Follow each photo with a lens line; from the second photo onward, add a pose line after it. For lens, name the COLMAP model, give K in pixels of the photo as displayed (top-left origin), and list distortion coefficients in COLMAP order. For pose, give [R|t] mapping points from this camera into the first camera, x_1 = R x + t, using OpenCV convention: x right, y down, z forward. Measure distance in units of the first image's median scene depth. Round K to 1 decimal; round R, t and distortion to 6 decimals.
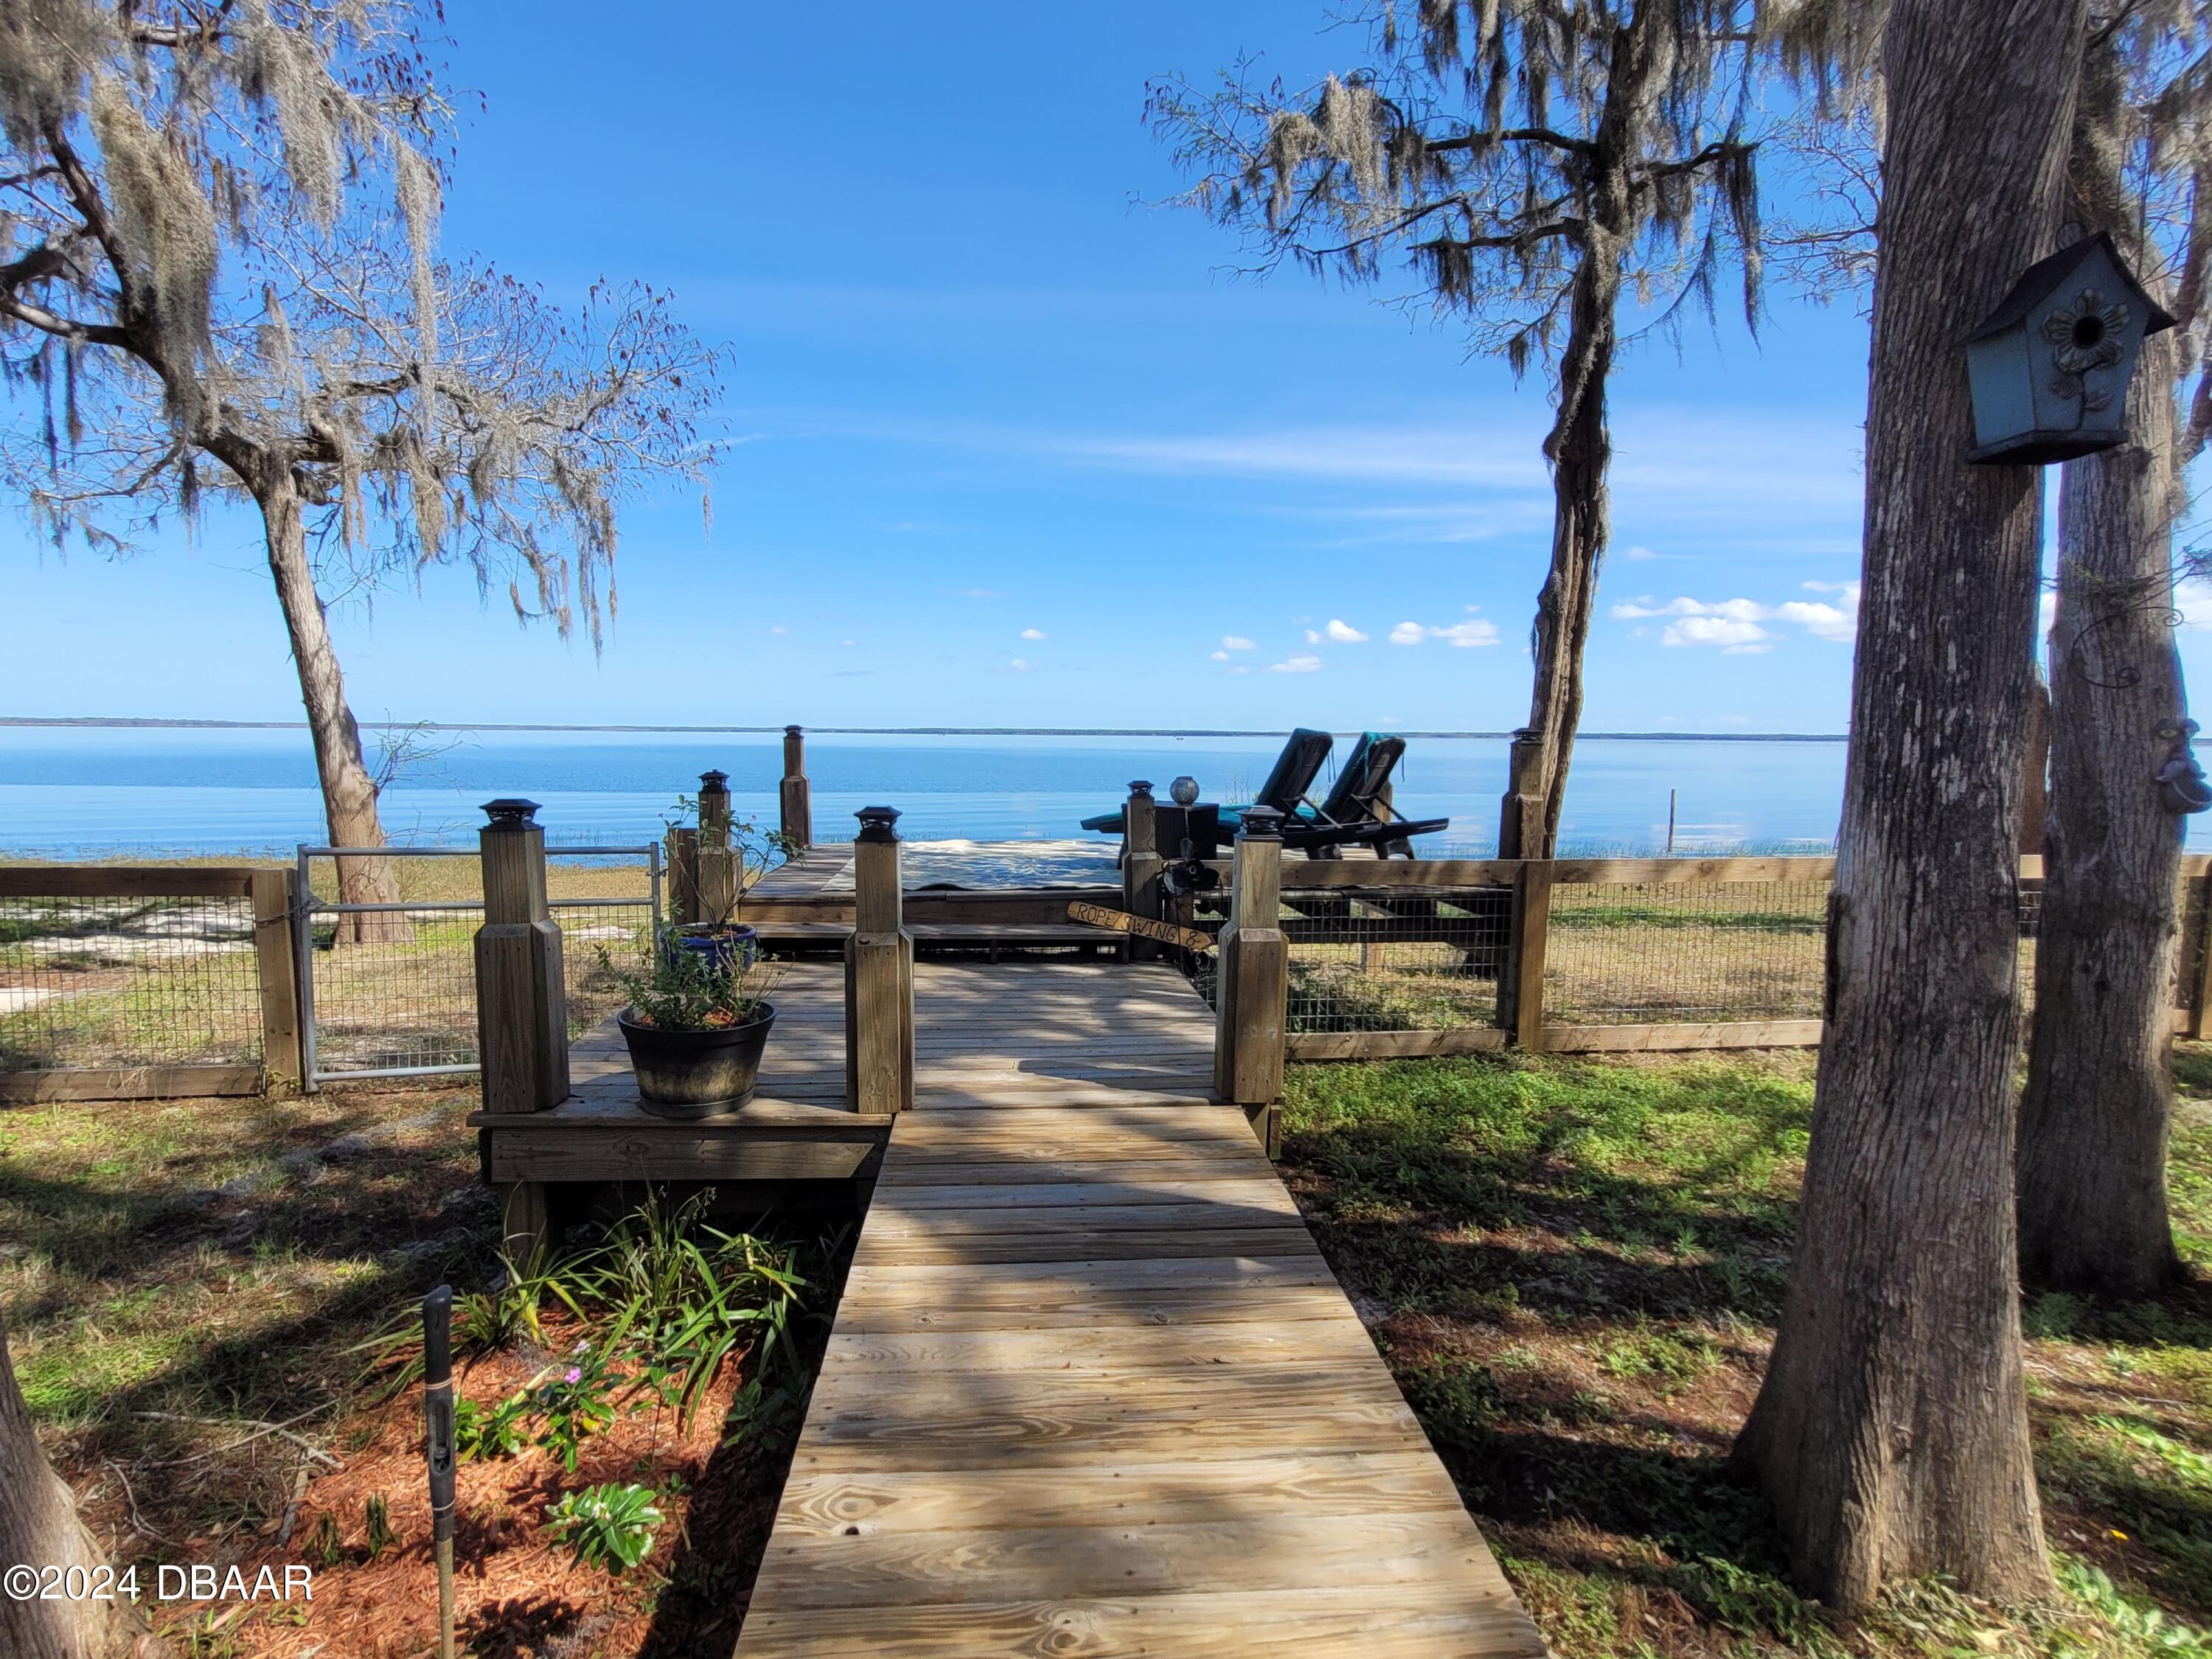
lens RADIAL K [[998.1, 0, 1106.0], [0, 998.1, 829.5], [0, 0, 1]] dist [0.000609, 0.000267]
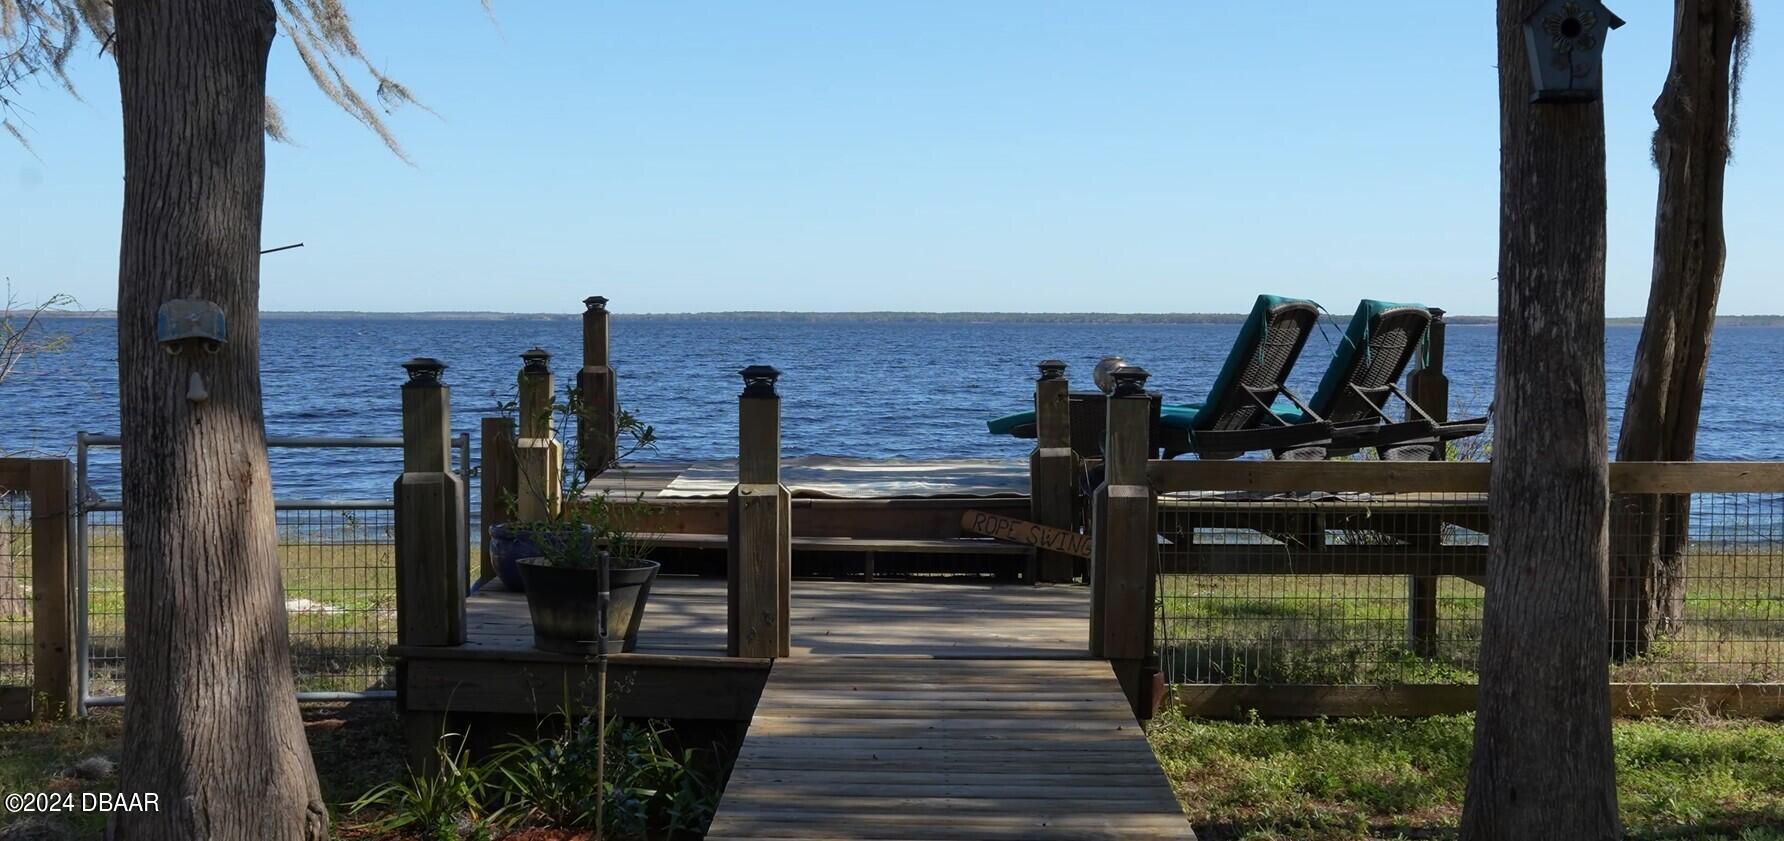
lens RADIAL K [[1614.4, 0, 892.0], [0, 1614.4, 420.5], [0, 0, 1]] dist [0.032260, -0.002378]
pose [[0.995253, 0.002957, -0.097276, 0.150043], [-0.005702, 0.999593, -0.027957, 0.162806], [0.097153, 0.028379, 0.994865, -1.370434]]
